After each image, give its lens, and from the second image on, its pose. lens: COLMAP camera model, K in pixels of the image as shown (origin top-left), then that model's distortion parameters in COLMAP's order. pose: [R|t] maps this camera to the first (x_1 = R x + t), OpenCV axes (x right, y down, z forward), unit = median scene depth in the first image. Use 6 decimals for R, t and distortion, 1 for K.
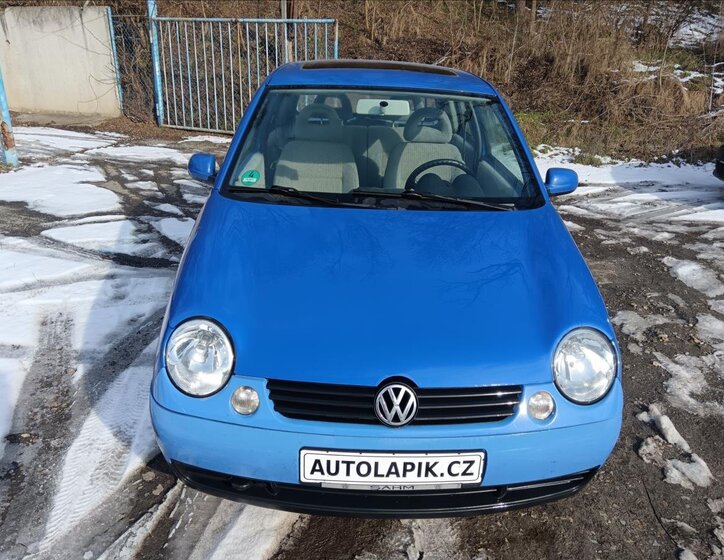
lens RADIAL K [[577.4, 0, 363.0], [0, 577.4, 281.4], [0, 0, 1]] dist [0.002336, 0.000616]
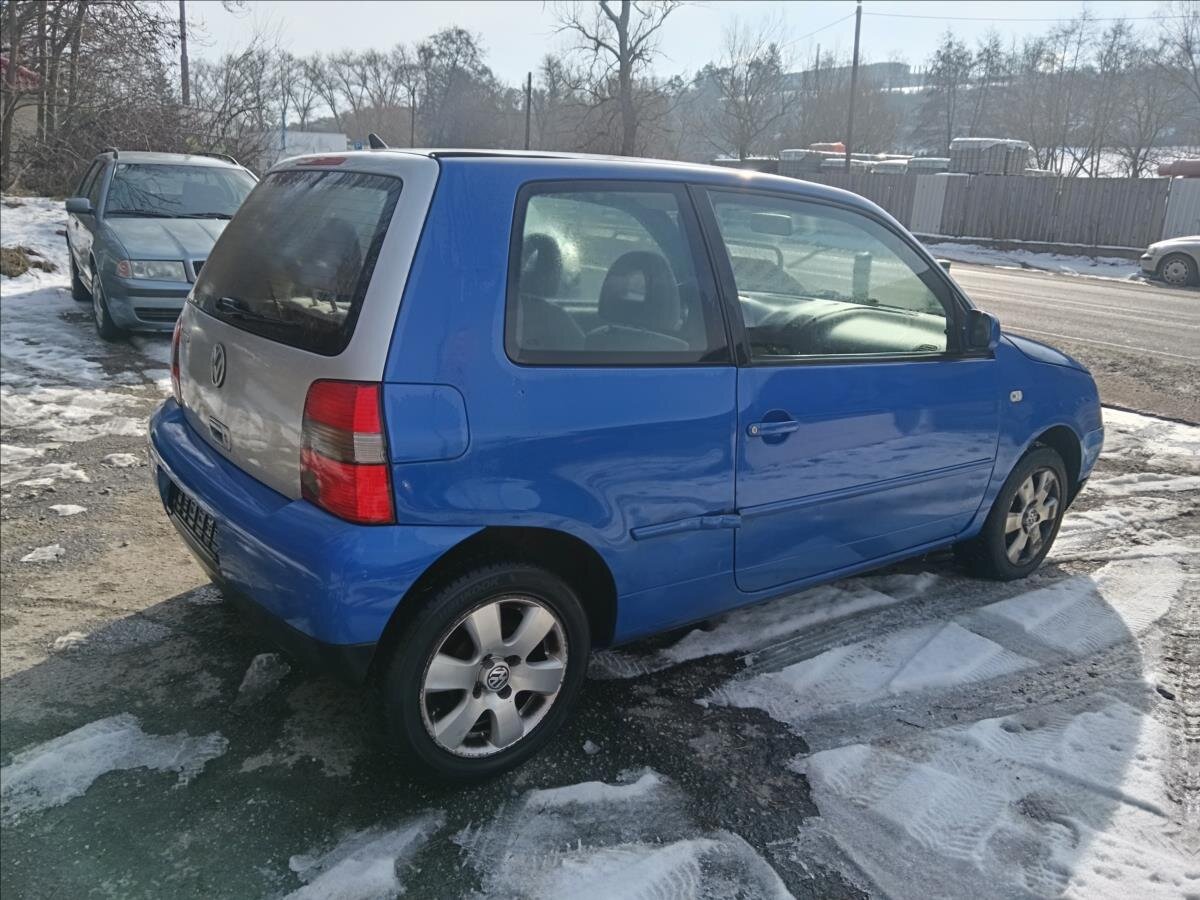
lens RADIAL K [[927.6, 0, 596.2], [0, 927.6, 443.7], [0, 0, 1]] dist [-0.000130, 0.003292]
pose [[-0.580473, -0.270370, 0.768083, -0.885239], [0.241892, 0.843431, 0.479701, -0.715002], [-0.777522, 0.464246, -0.424188, 1.861202]]
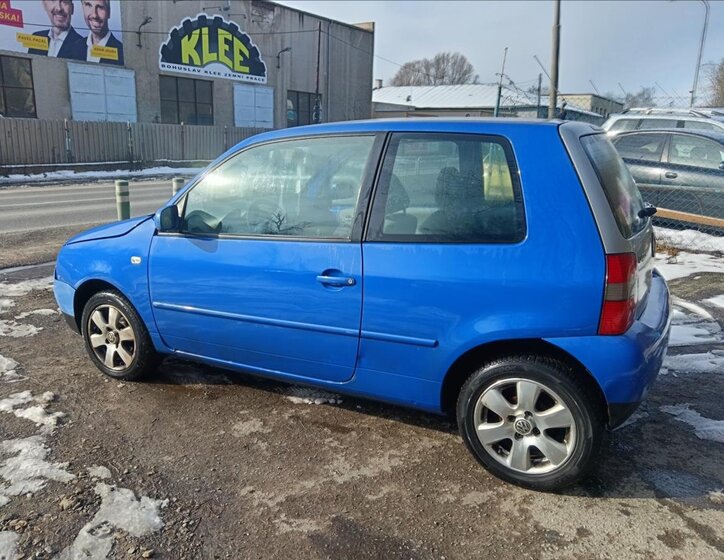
lens RADIAL K [[577.4, 0, 359.9], [0, 577.4, 279.6], [0, 0, 1]] dist [0.002336, 0.000616]
pose [[-0.497919, 0.167930, -0.850809, 1.082153], [-0.339567, 0.864985, 0.369452, -0.583694], [0.797980, 0.472864, -0.373669, 1.729648]]
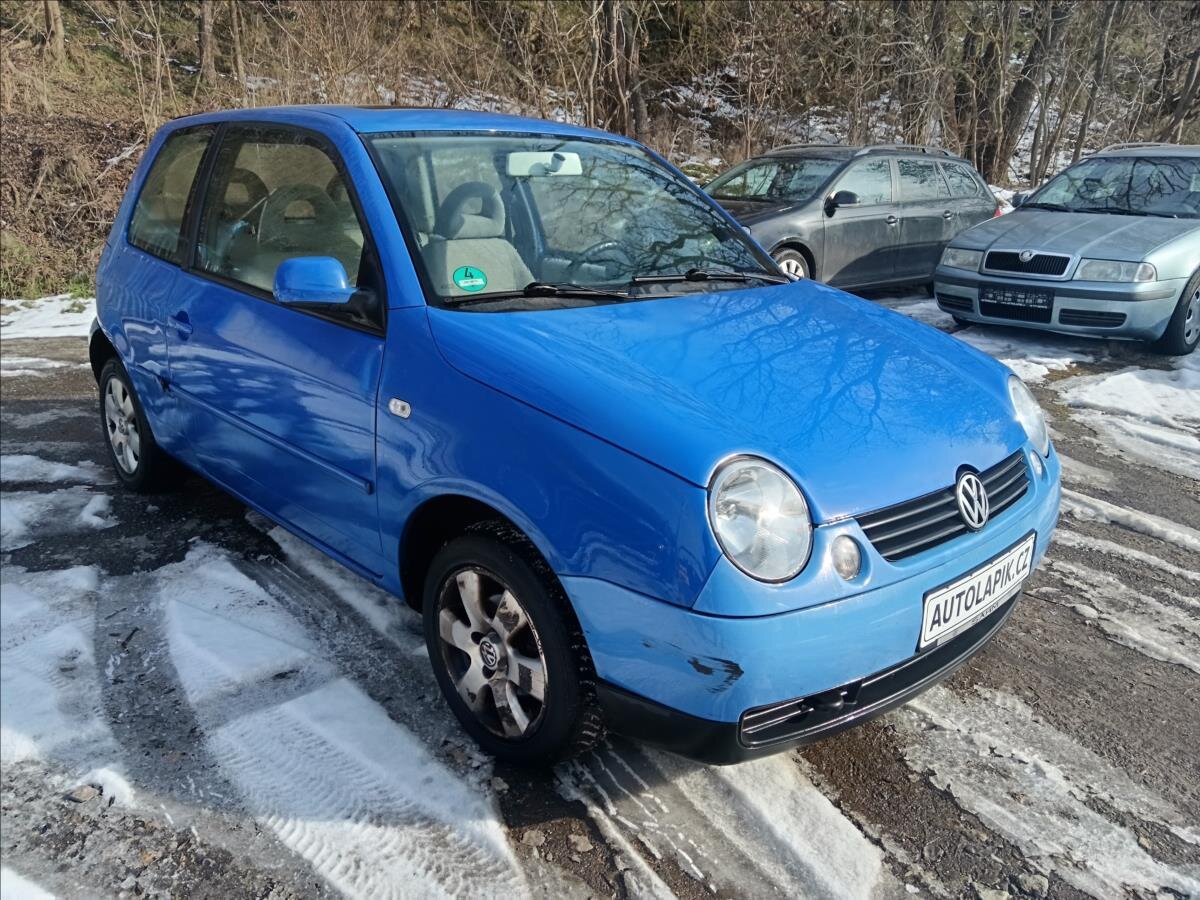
lens RADIAL K [[927.6, 0, 597.9], [0, 927.6, 450.6], [0, 0, 1]] dist [-0.000130, 0.003292]
pose [[0.739261, -0.217875, 0.637200, -0.642441], [0.262748, 0.964541, 0.024969, -0.005835], [-0.620046, 0.148965, 0.770294, 0.216771]]
